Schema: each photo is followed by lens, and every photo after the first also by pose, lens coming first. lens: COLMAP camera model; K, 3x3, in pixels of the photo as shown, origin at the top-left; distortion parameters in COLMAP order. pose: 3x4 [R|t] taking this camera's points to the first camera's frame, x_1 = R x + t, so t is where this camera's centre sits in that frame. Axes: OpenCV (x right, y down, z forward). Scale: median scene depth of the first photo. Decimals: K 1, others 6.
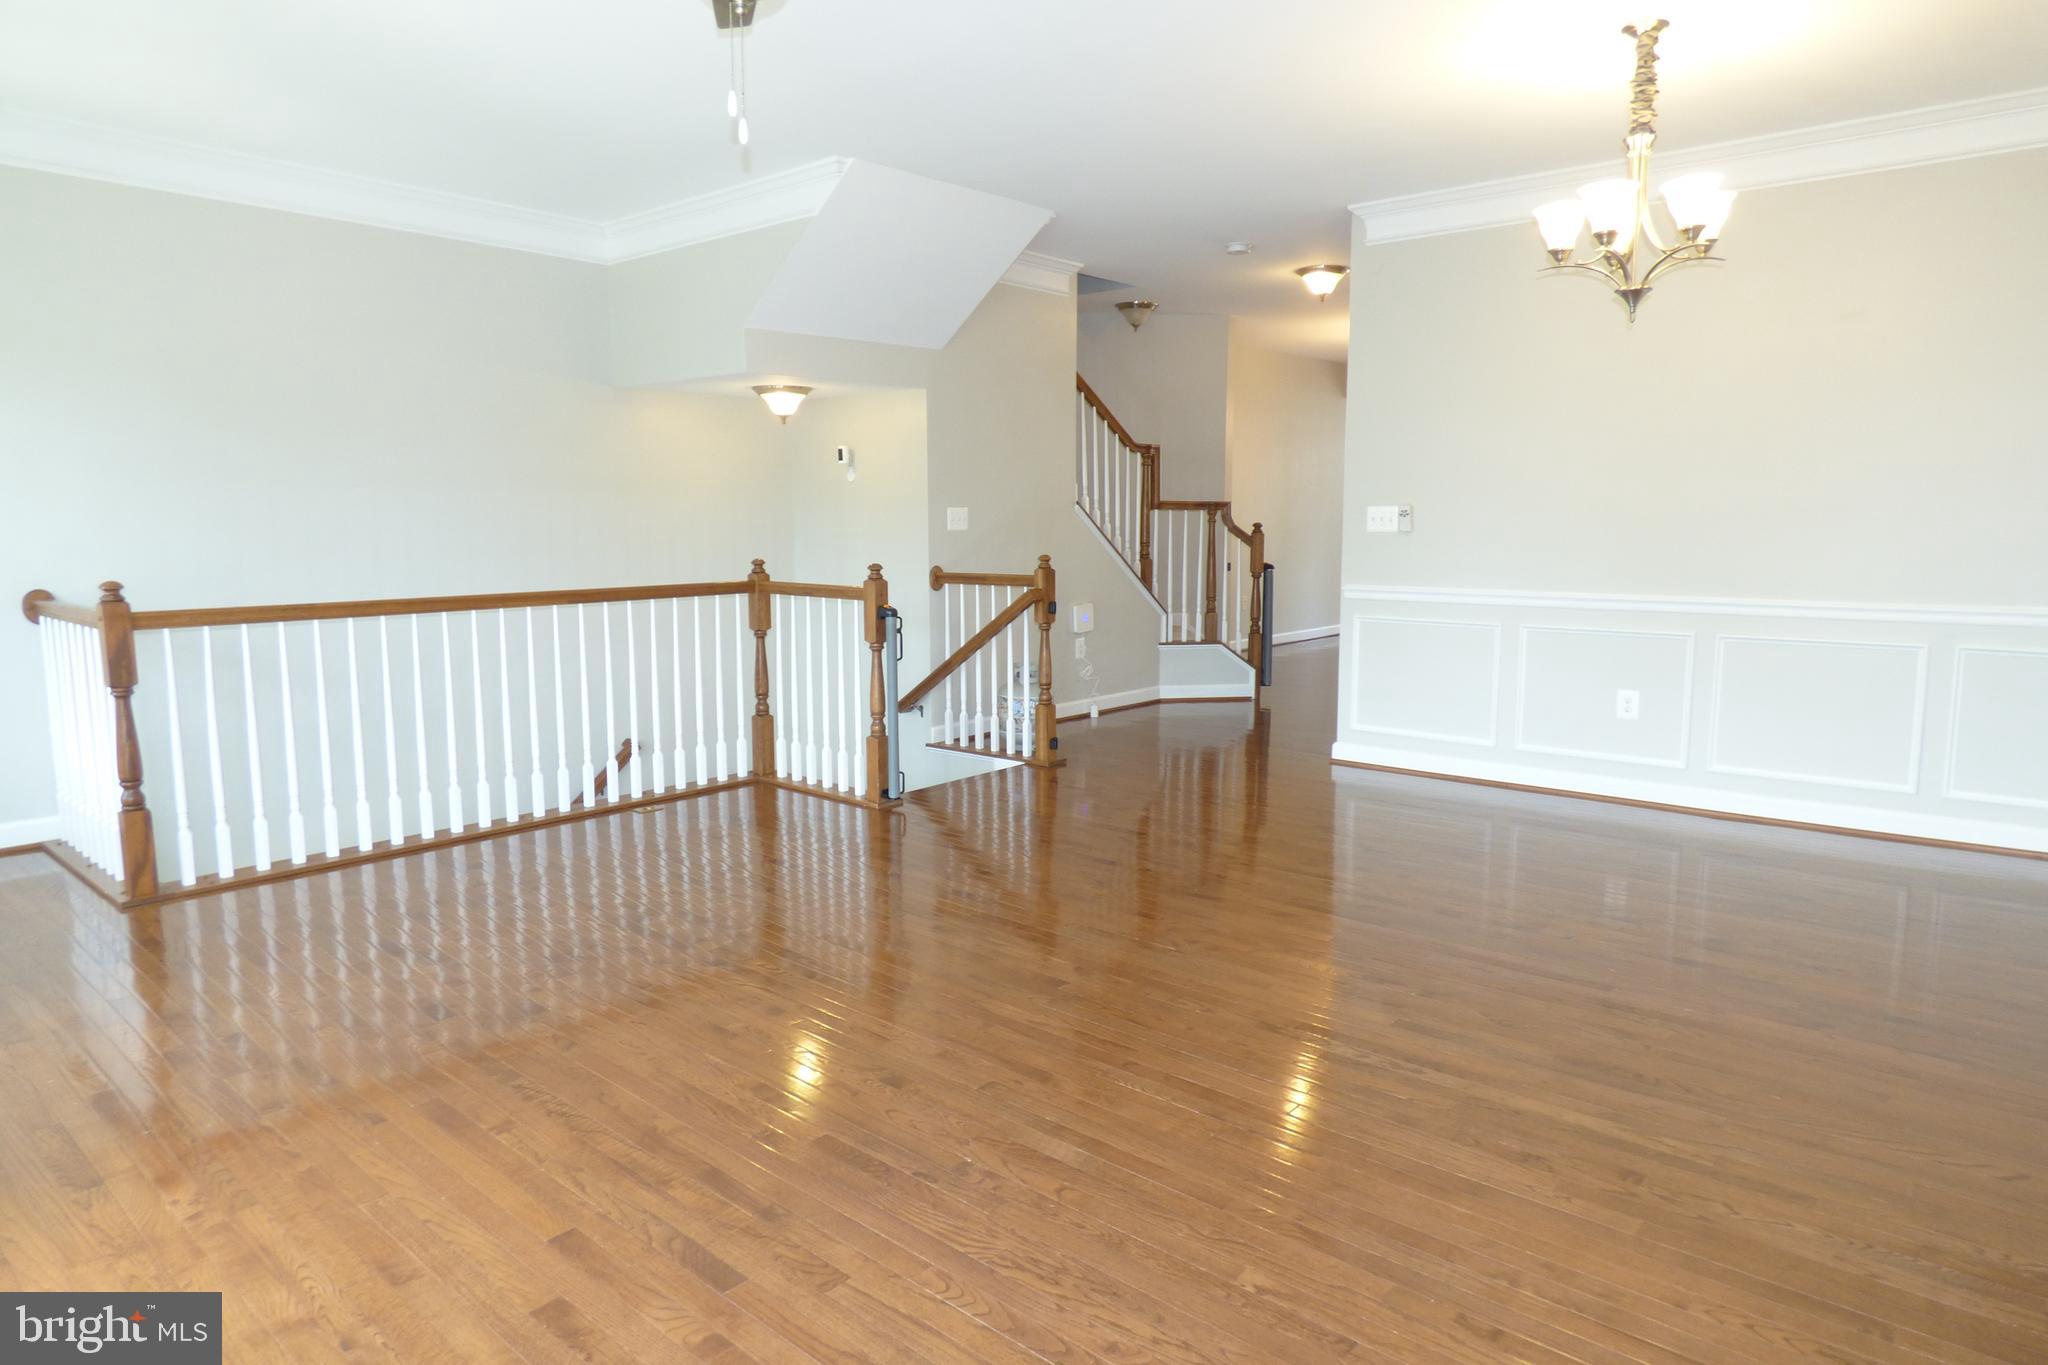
lens RADIAL K [[1223.9, 0, 1041.5], [0, 1223.9, 664.3], [0, 0, 1]] dist [-0.005062, -0.006707]
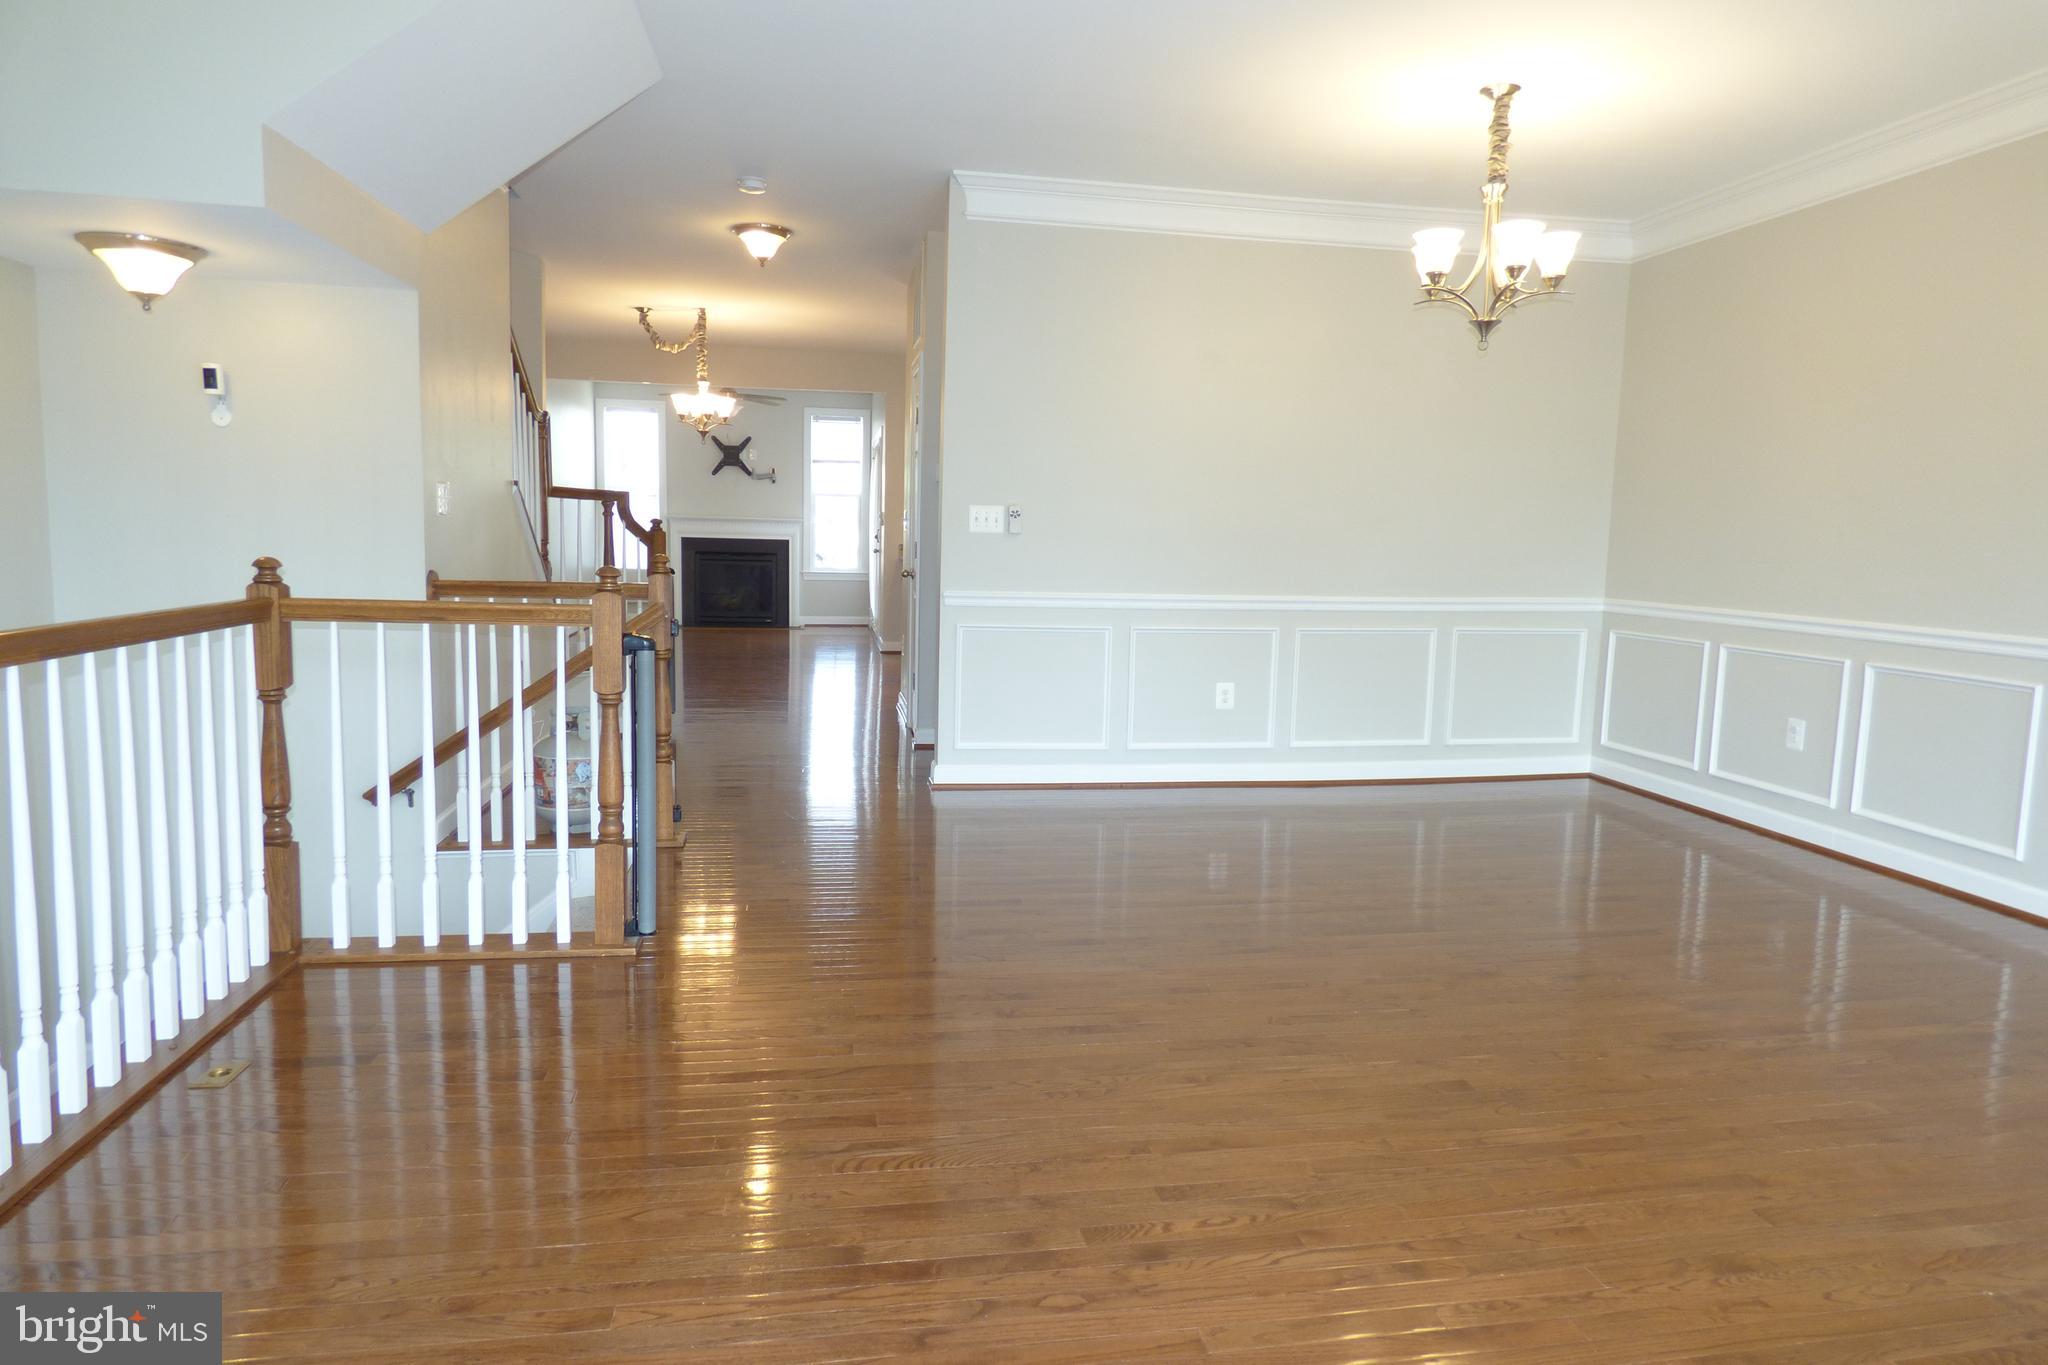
lens RADIAL K [[1223.9, 0, 1030.6], [0, 1223.9, 677.0], [0, 0, 1]] dist [-0.005062, -0.006707]
pose [[0.632075, -0.068683, 0.771857, -0.437135], [0.065157, 0.997248, 0.035382, -0.030783], [-0.772163, 0.027928, 0.634810, 0.401195]]
